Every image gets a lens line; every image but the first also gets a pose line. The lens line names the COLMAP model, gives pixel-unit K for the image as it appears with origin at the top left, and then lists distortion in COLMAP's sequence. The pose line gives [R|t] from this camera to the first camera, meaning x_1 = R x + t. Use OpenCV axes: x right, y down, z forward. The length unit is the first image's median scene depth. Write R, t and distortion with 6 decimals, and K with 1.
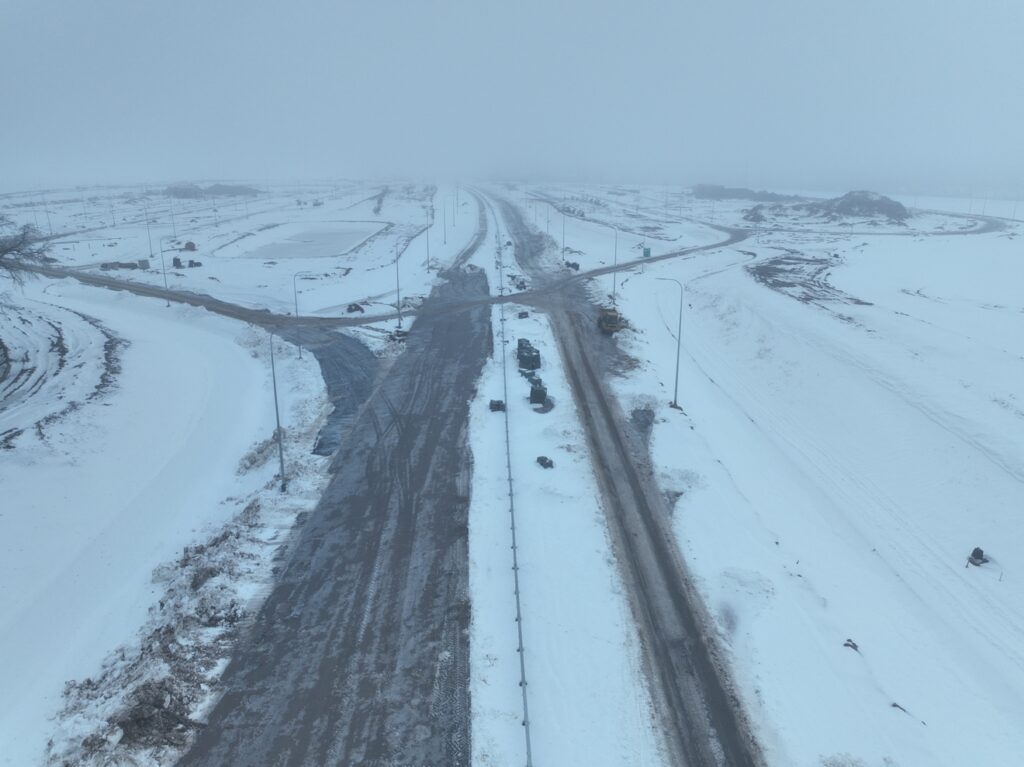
lens RADIAL K [[718.9, 0, 507.6], [0, 718.9, 378.2], [0, 0, 1]] dist [0.000786, 0.014511]
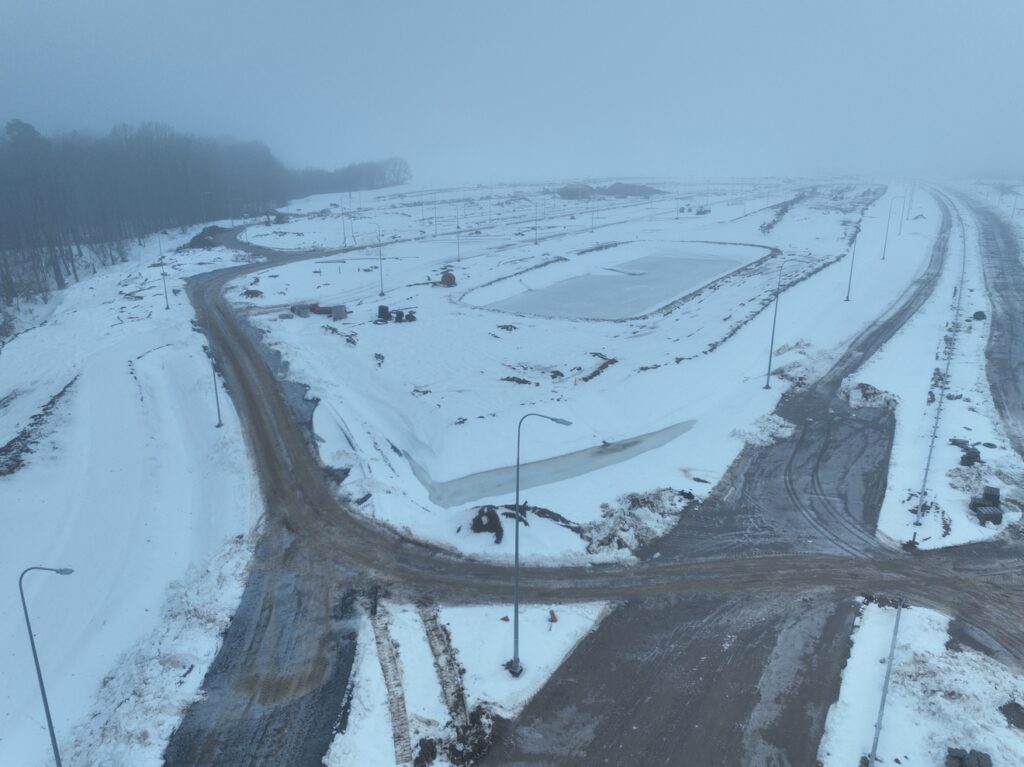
lens RADIAL K [[718.9, 0, 514.3], [0, 718.9, 383.6], [0, 0, 1]] dist [0.000786, 0.014511]
pose [[0.838468, 0.156238, -0.522073, -0.000077], [-0.149147, 0.987233, 0.055909, -0.110396], [0.524143, 0.030988, 0.851066, 0.364103]]
